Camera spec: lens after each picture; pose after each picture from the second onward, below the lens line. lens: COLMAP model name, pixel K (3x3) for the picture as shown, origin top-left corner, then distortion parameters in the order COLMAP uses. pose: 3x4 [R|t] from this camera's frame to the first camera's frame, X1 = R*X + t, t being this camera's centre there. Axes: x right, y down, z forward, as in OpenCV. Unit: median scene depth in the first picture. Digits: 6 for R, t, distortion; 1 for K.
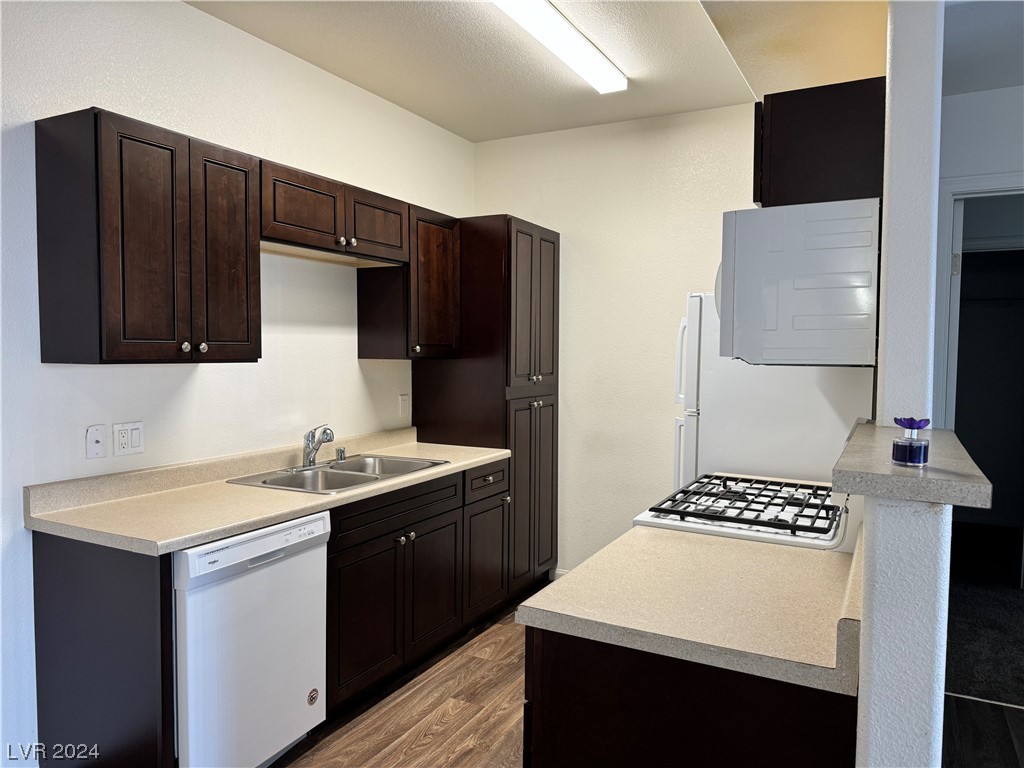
lens RADIAL K [[727.4, 0, 511.6], [0, 727.4, 388.9], [0, 0, 1]] dist [0.056531, -0.060889]
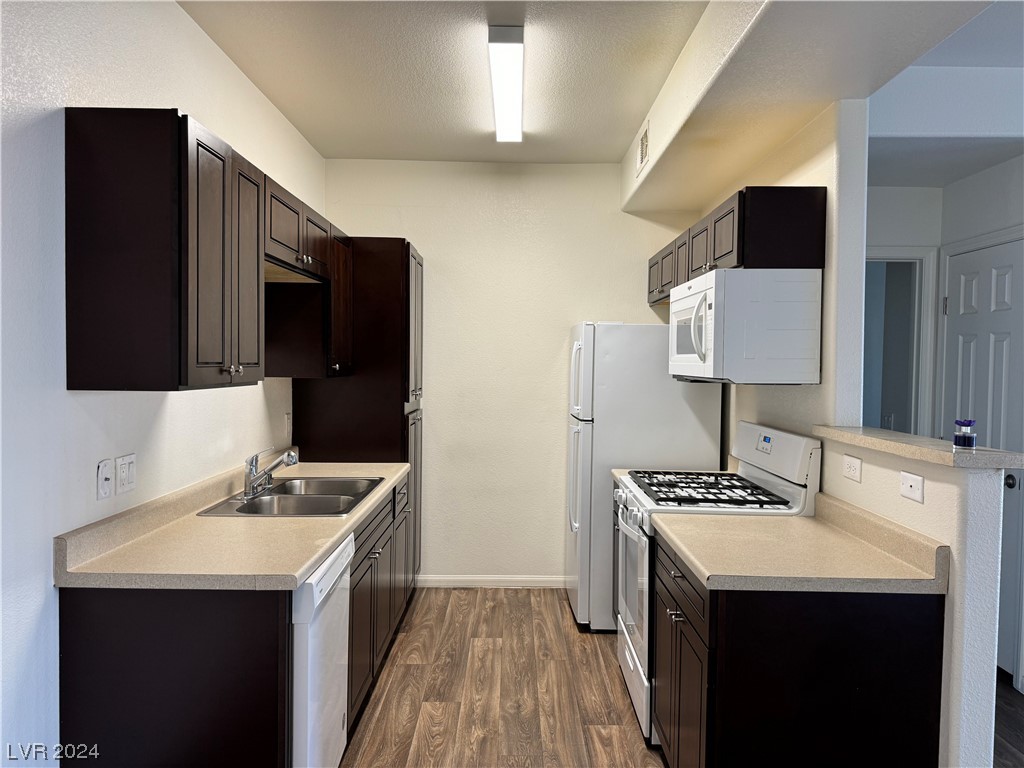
lens RADIAL K [[727.4, 0, 512.3], [0, 727.4, 384.9], [0, 0, 1]] dist [0.056531, -0.060889]
pose [[0.883399, -0.012247, 0.468462, -0.479966], [0.020657, 0.999704, -0.012819, -0.016127], [-0.468167, 0.021001, 0.883391, 0.006079]]
